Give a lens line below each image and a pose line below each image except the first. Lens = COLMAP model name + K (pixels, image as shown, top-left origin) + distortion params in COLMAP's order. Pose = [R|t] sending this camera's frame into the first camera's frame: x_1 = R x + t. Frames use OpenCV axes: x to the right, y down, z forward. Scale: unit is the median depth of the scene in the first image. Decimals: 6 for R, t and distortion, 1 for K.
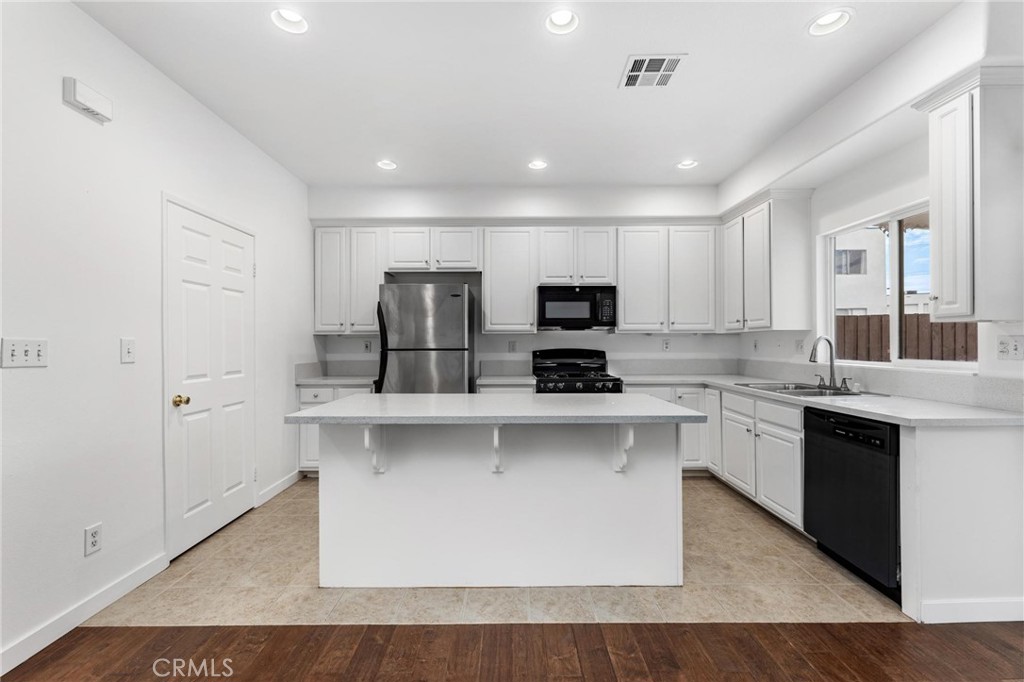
lens RADIAL K [[430.3, 0, 511.6], [0, 430.3, 343.5], [0, 0, 1]] dist [0.001263, -0.000210]
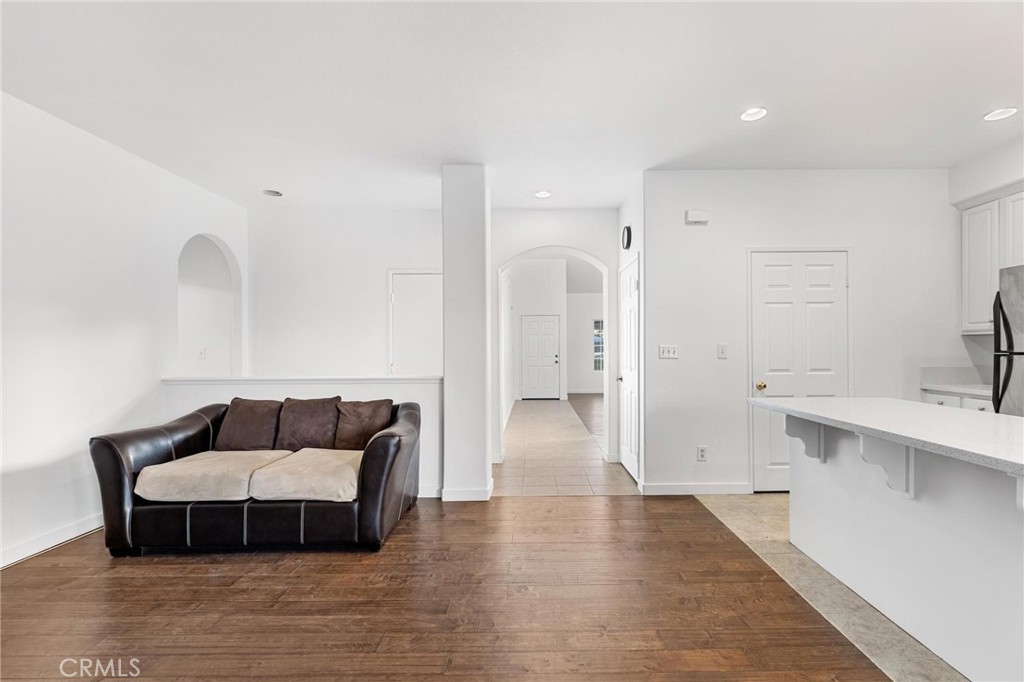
lens RADIAL K [[446.8, 0, 538.4], [0, 446.8, 348.4], [0, 0, 1]] dist [-0.000955, -0.000247]
pose [[0.003803, 0.004620, -0.999982, 0.486090], [0.007145, 0.999964, 0.004647, -0.004180], [0.999967, -0.007163, 0.003770, 0.154924]]
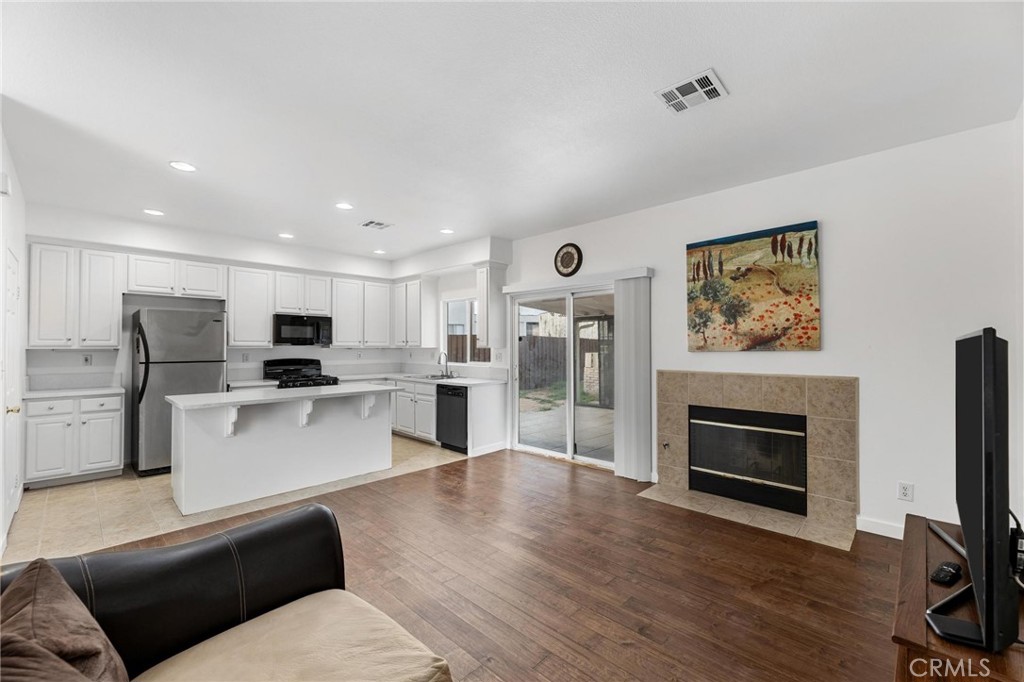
lens RADIAL K [[424.3, 0, 511.2], [0, 424.3, 343.0], [0, 0, 1]] dist [0.000739, -0.000108]
pose [[0.698295, 0.008861, 0.715755, -0.419319], [-0.001694, 0.999941, -0.010727, -0.029263], [-0.715808, 0.006278, 0.698269, -0.544266]]
